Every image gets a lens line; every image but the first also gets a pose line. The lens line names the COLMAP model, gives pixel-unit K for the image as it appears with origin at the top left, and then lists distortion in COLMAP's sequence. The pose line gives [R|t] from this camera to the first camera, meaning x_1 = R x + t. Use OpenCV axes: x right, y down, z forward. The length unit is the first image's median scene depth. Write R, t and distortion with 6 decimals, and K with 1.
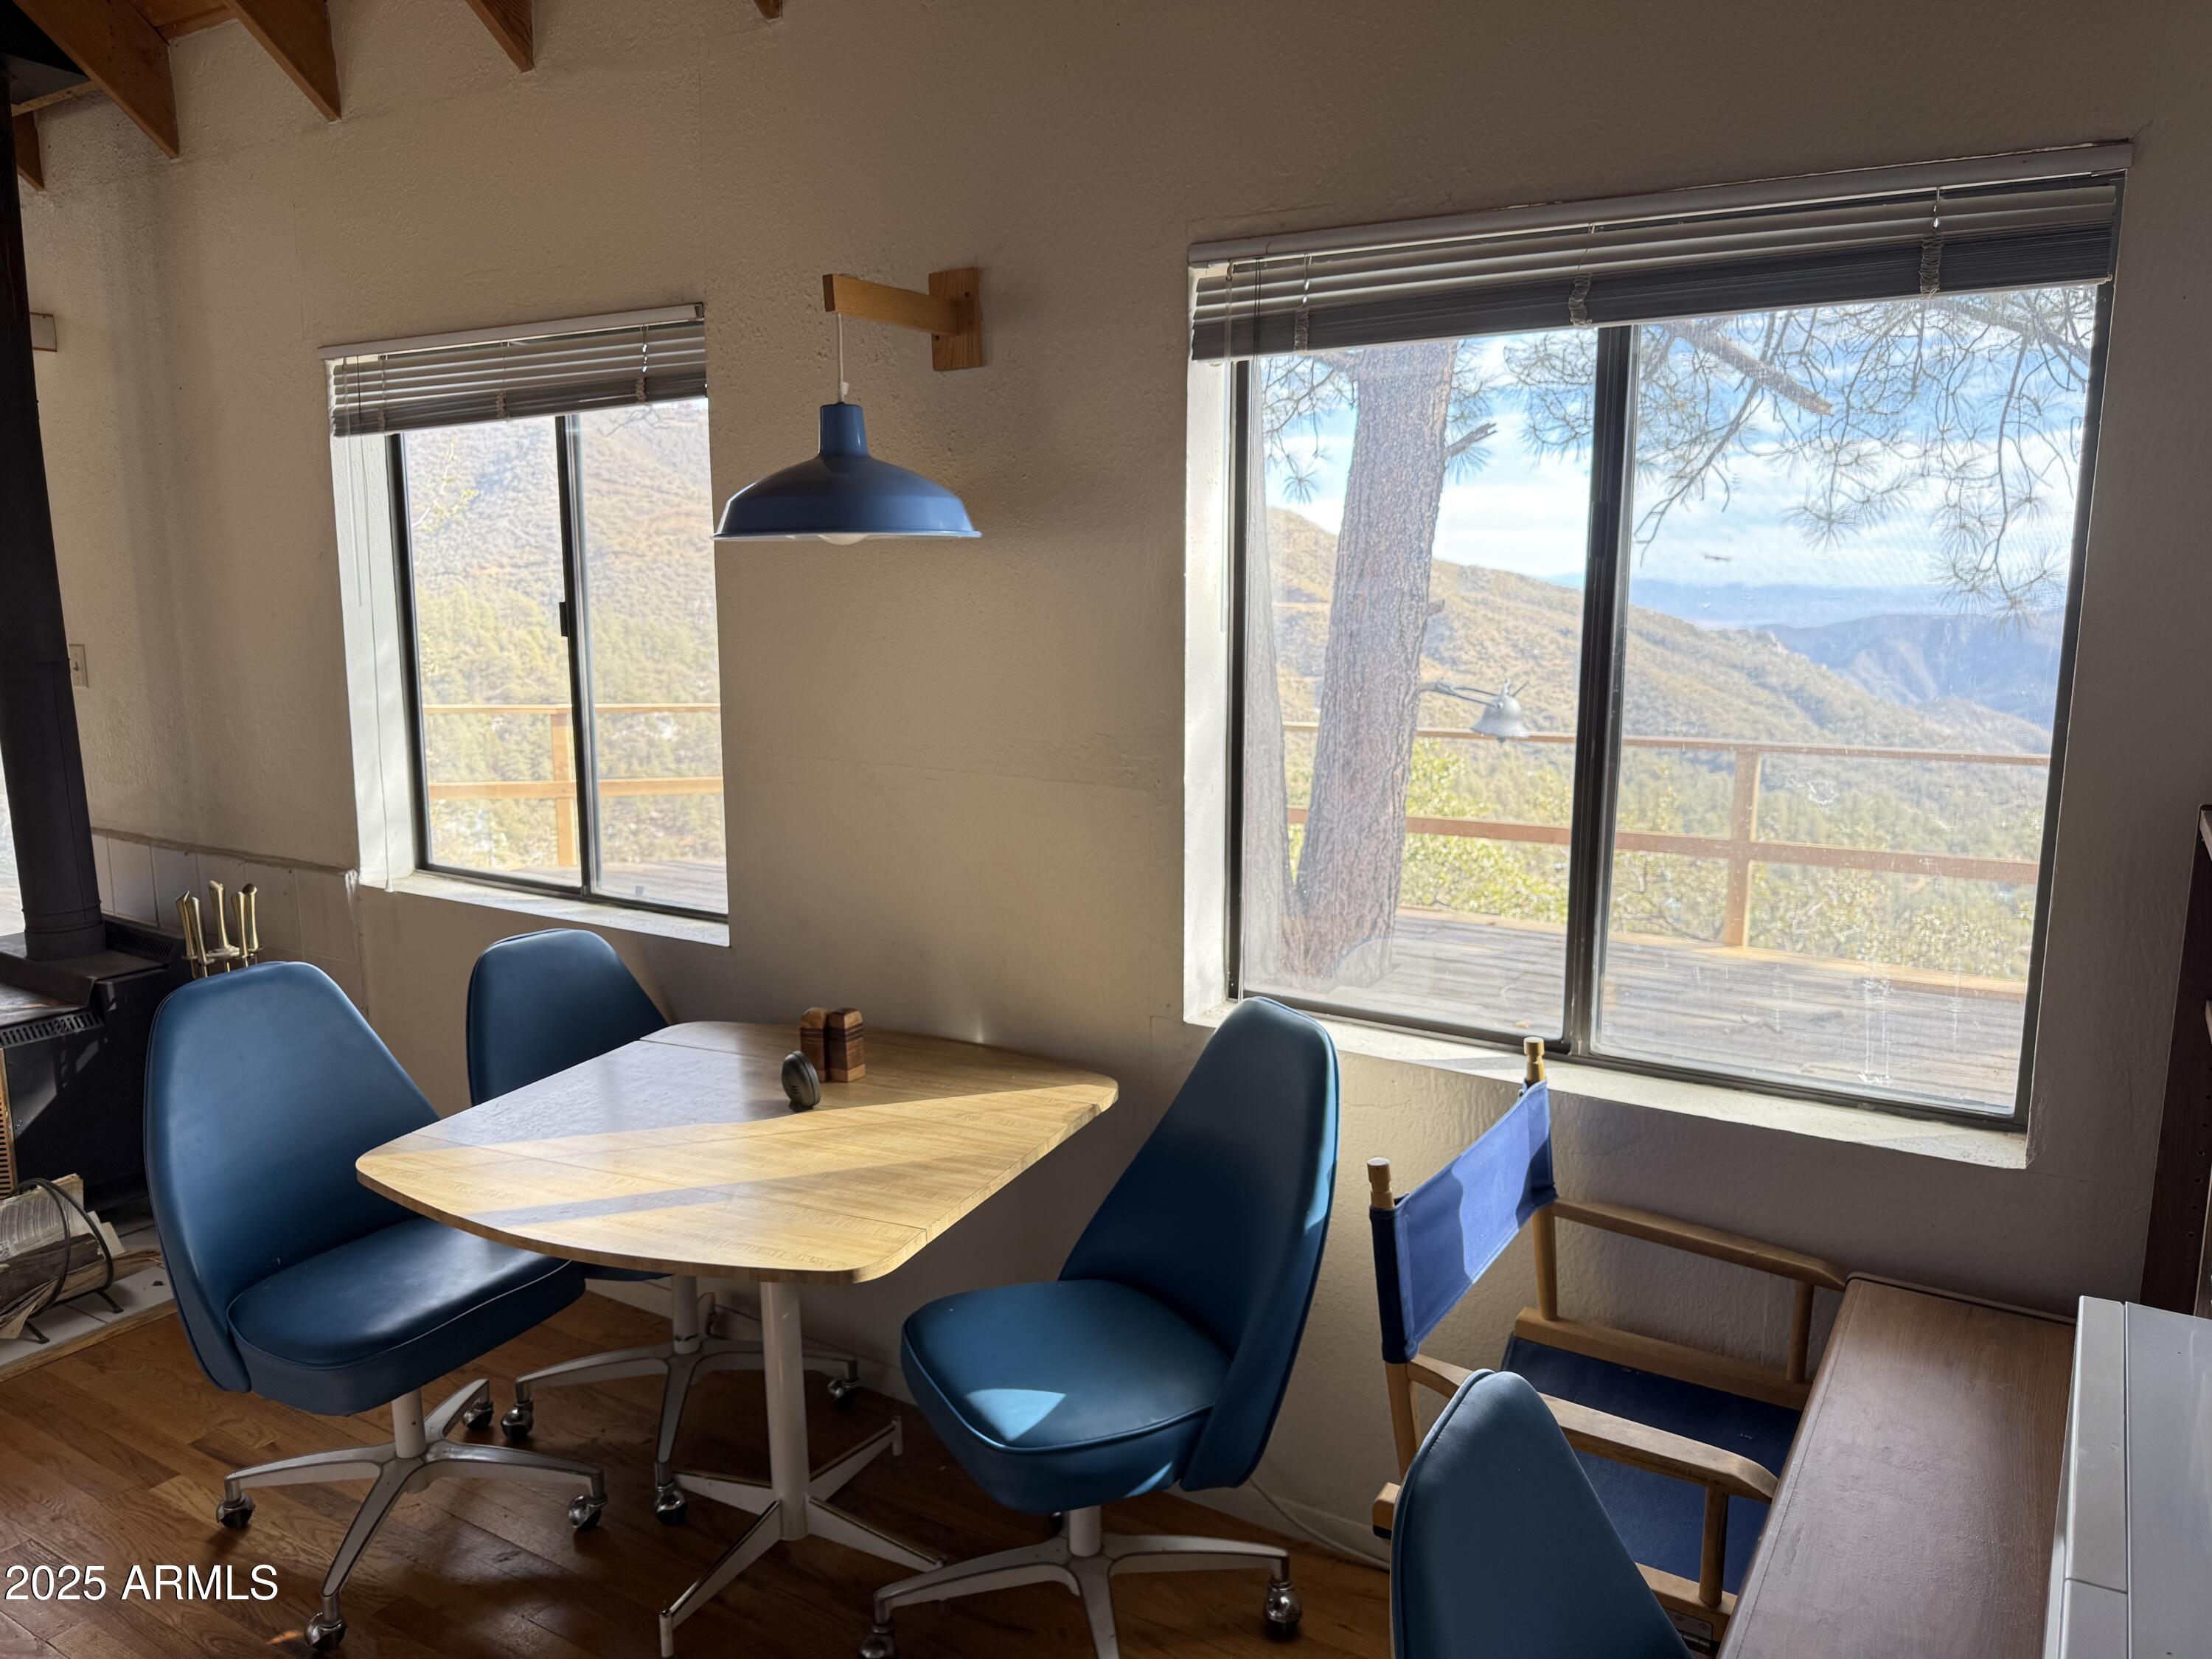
lens RADIAL K [[1556.2, 0, 1098.5], [0, 1556.2, 817.8], [0, 0, 1]] dist [0.061883, -0.062105]
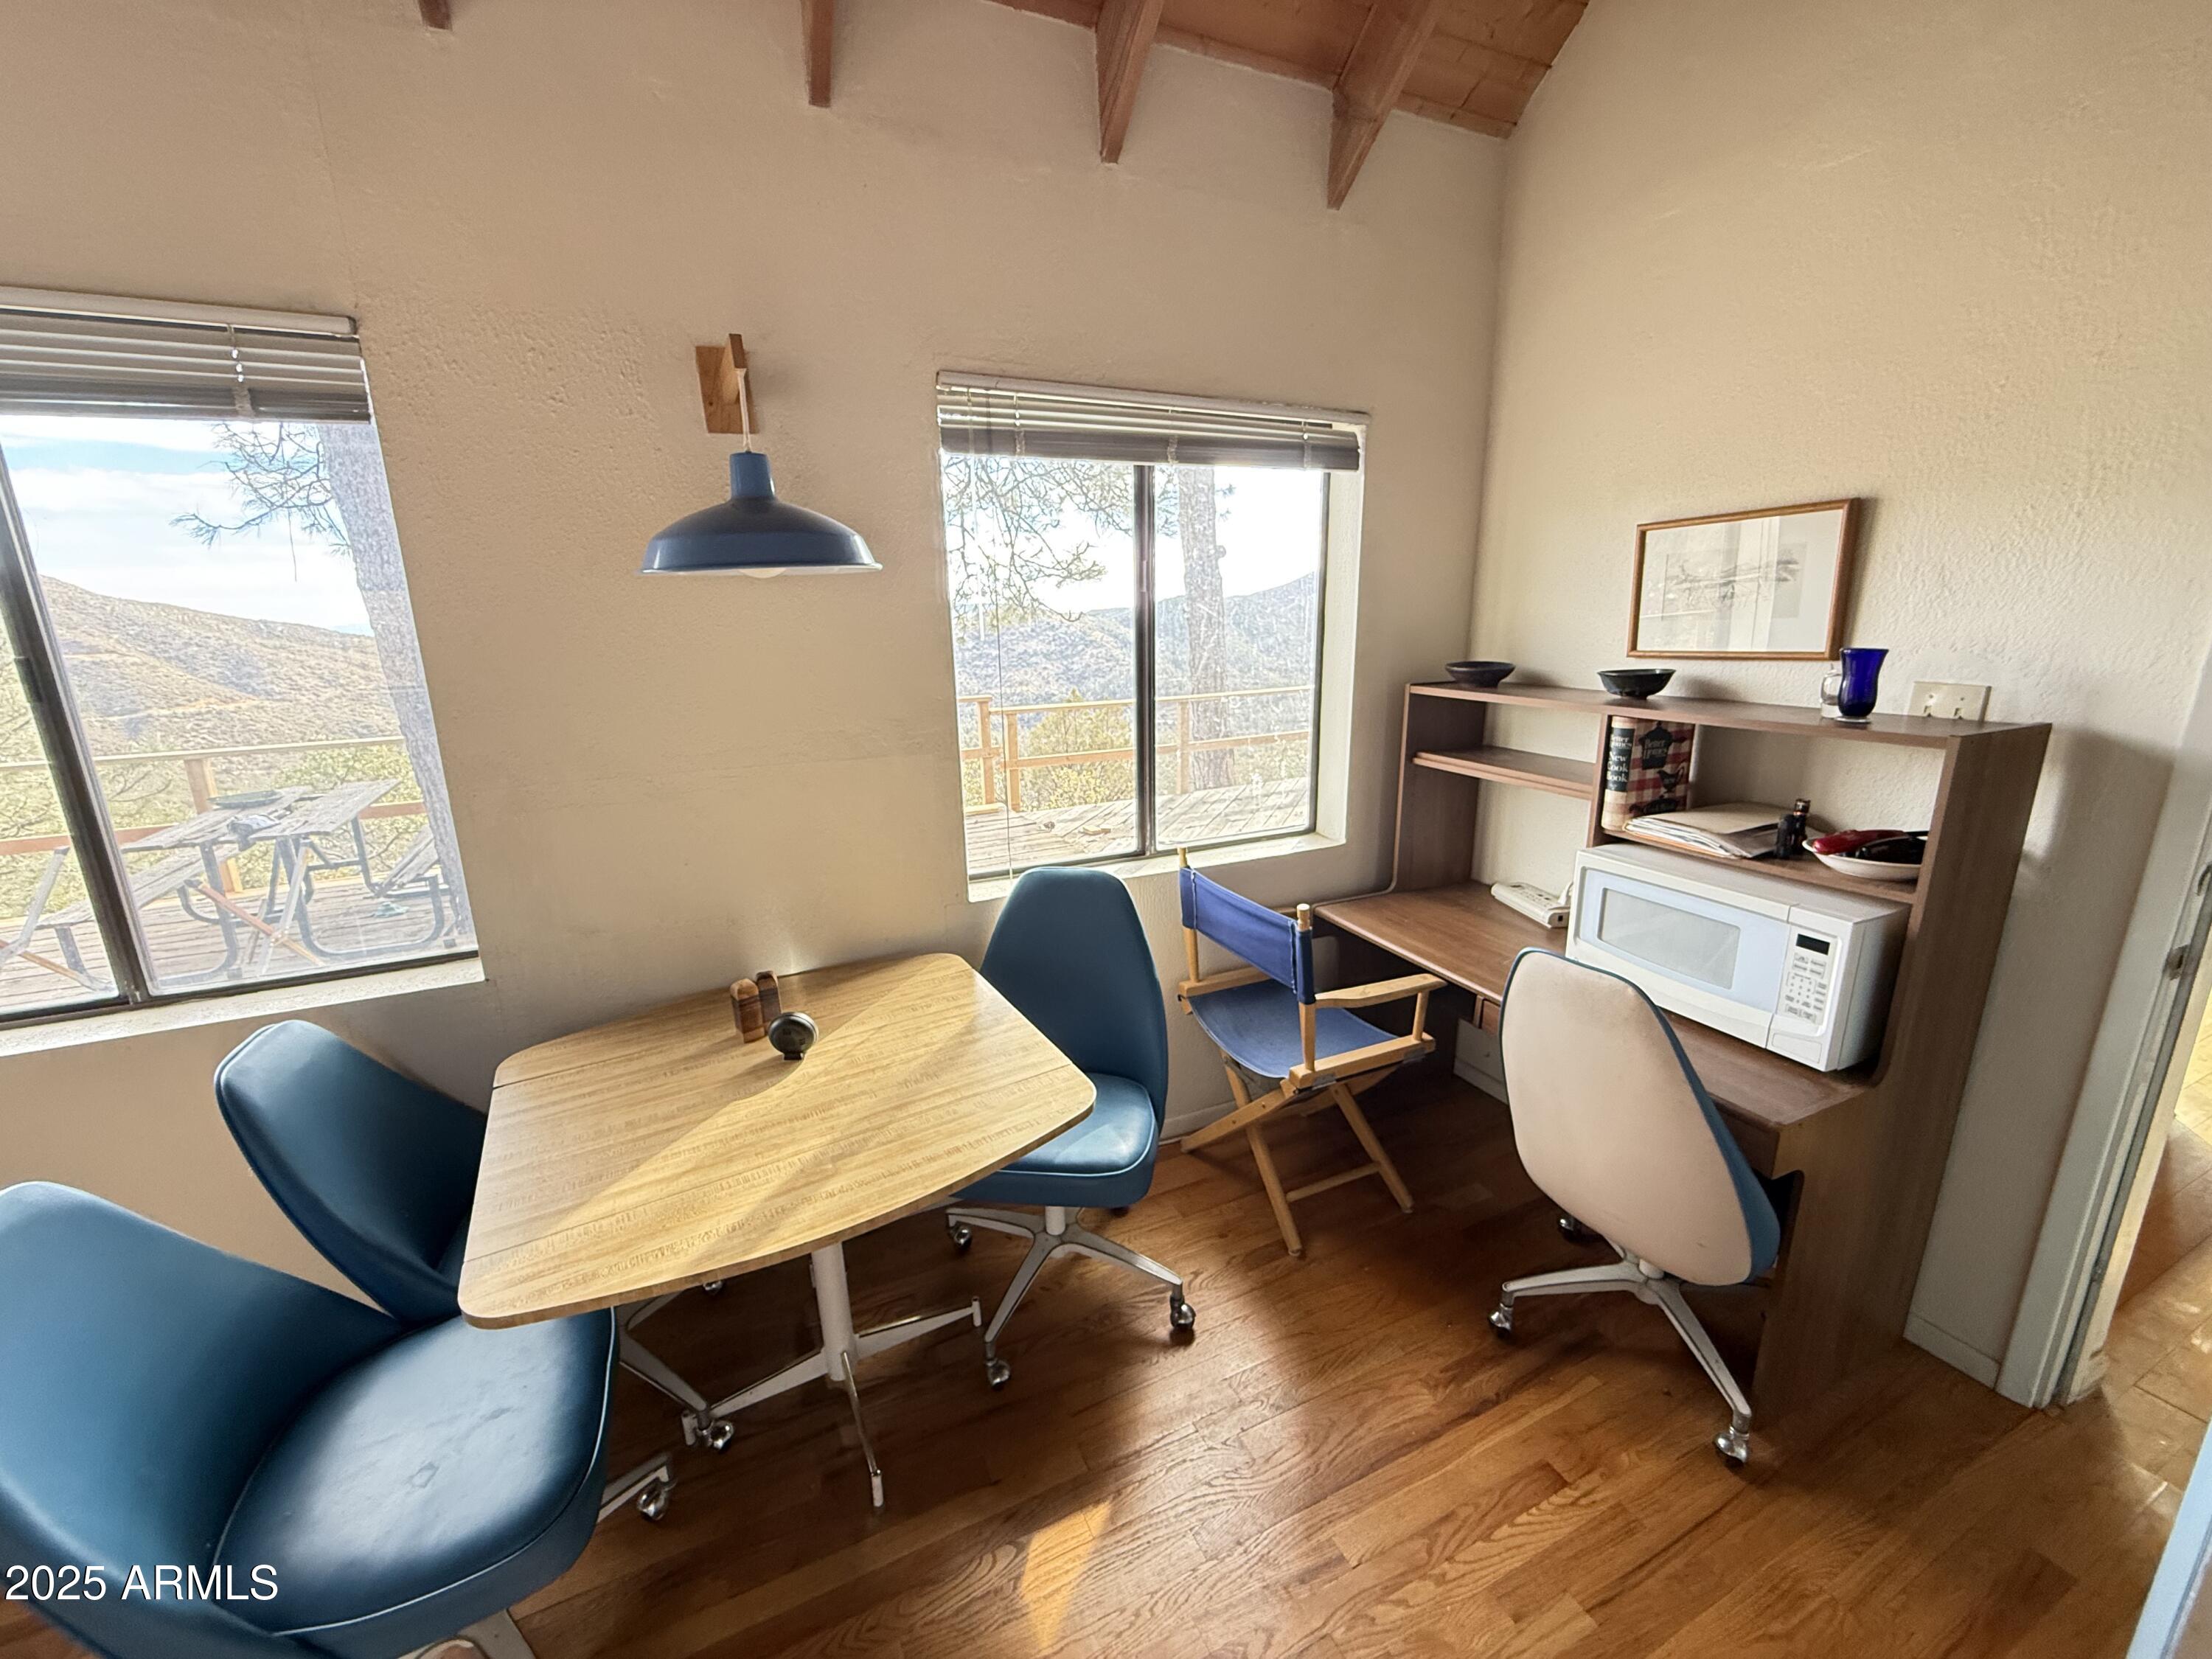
lens RADIAL K [[881.1, 0, 1106.2], [0, 881.1, 831.5], [0, 0, 1]] dist [-0.000761, -0.000084]
pose [[0.554330, -0.217695, 0.803323, -0.563758], [0.149844, 0.975520, 0.160960, -0.056836], [-0.818698, 0.031148, 0.573380, 0.401305]]
